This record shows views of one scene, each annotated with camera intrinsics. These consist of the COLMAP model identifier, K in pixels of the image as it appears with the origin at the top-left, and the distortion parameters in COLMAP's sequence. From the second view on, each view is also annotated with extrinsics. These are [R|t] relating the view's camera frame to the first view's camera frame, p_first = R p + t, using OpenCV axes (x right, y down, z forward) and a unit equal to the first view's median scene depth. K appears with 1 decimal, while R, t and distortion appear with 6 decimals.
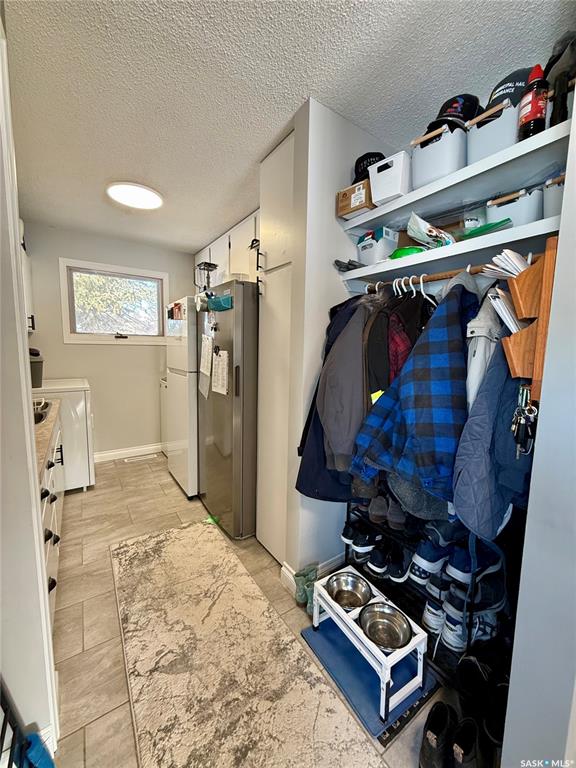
lens RADIAL K [[305.4, 0, 288.9], [0, 305.4, 383.2], [0, 0, 1]] dist [0.000404, -0.000073]
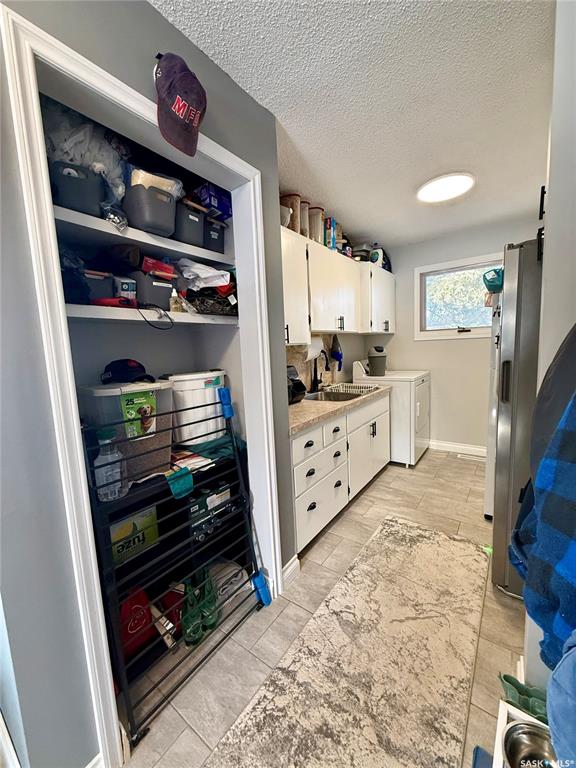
lens RADIAL K [[305.4, 0, 288.3], [0, 305.4, 382.9], [0, 0, 1]] dist [0.000404, -0.000073]
pose [[0.330942, 0.075738, -0.940607, 0.358454], [-0.058987, 0.996485, 0.059484, -0.015487], [0.941806, 0.035797, 0.334247, 0.250380]]
